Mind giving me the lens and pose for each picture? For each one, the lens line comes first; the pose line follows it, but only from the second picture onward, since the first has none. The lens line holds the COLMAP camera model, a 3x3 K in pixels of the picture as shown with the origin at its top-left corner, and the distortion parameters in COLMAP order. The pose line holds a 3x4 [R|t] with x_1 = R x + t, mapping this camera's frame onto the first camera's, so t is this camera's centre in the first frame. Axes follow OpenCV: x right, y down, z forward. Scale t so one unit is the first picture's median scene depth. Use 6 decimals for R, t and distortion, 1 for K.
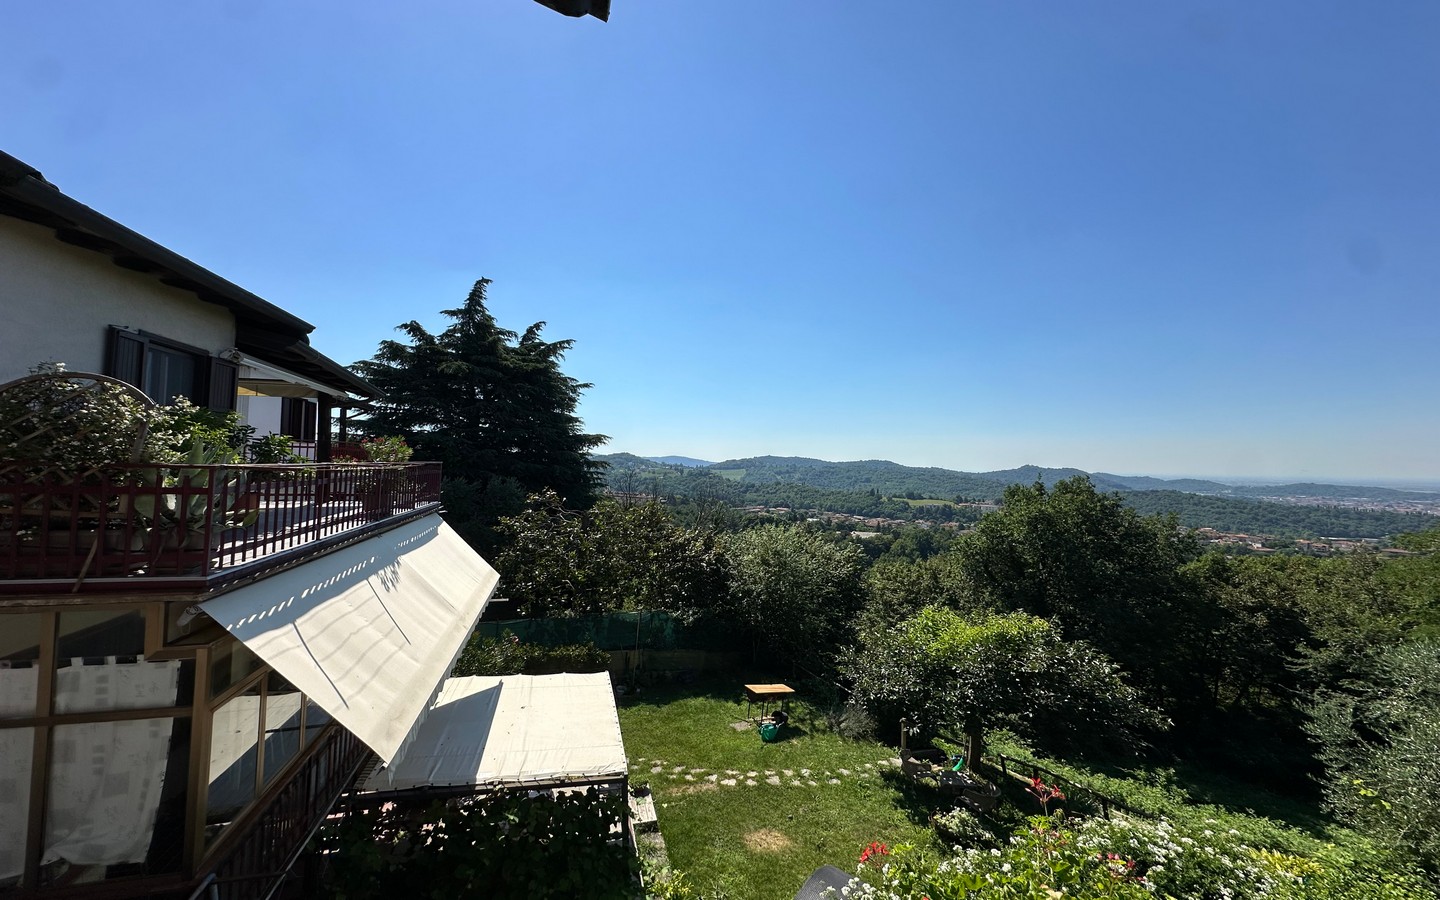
lens RADIAL K [[572.1, 0, 720.2], [0, 572.1, 444.4], [0, 0, 1]] dist [-0.001627, -0.000542]
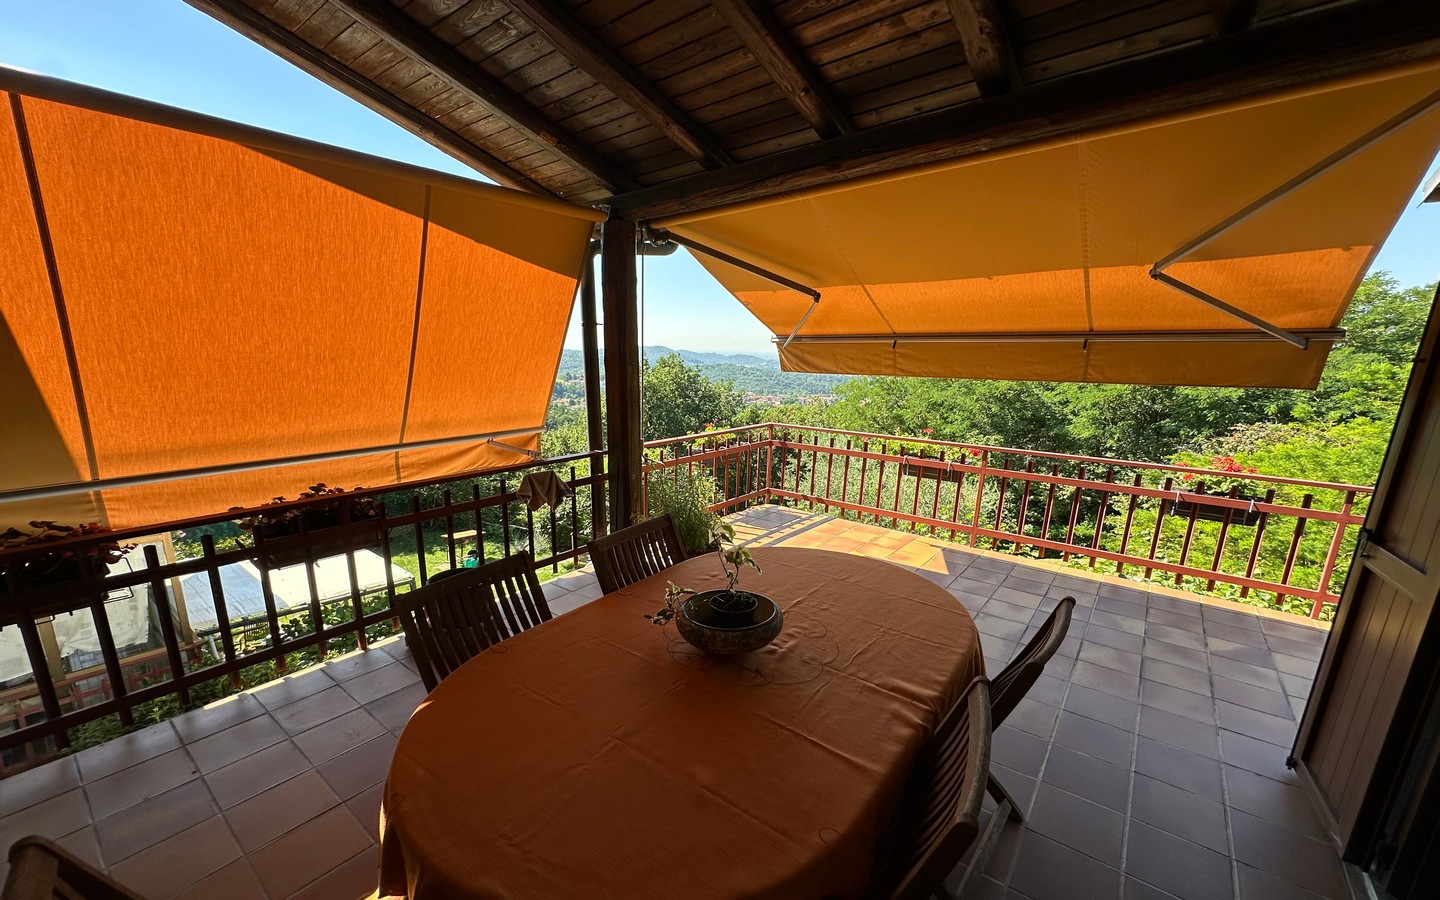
lens RADIAL K [[572.1, 0, 717.1], [0, 572.1, 452.7], [0, 0, 1]] dist [-0.001627, -0.000542]
pose [[0.798819, -0.109644, 0.591495, -0.085639], [-0.025950, 0.976054, 0.215974, -0.007506], [-0.601012, -0.187874, 0.776845, -0.107477]]
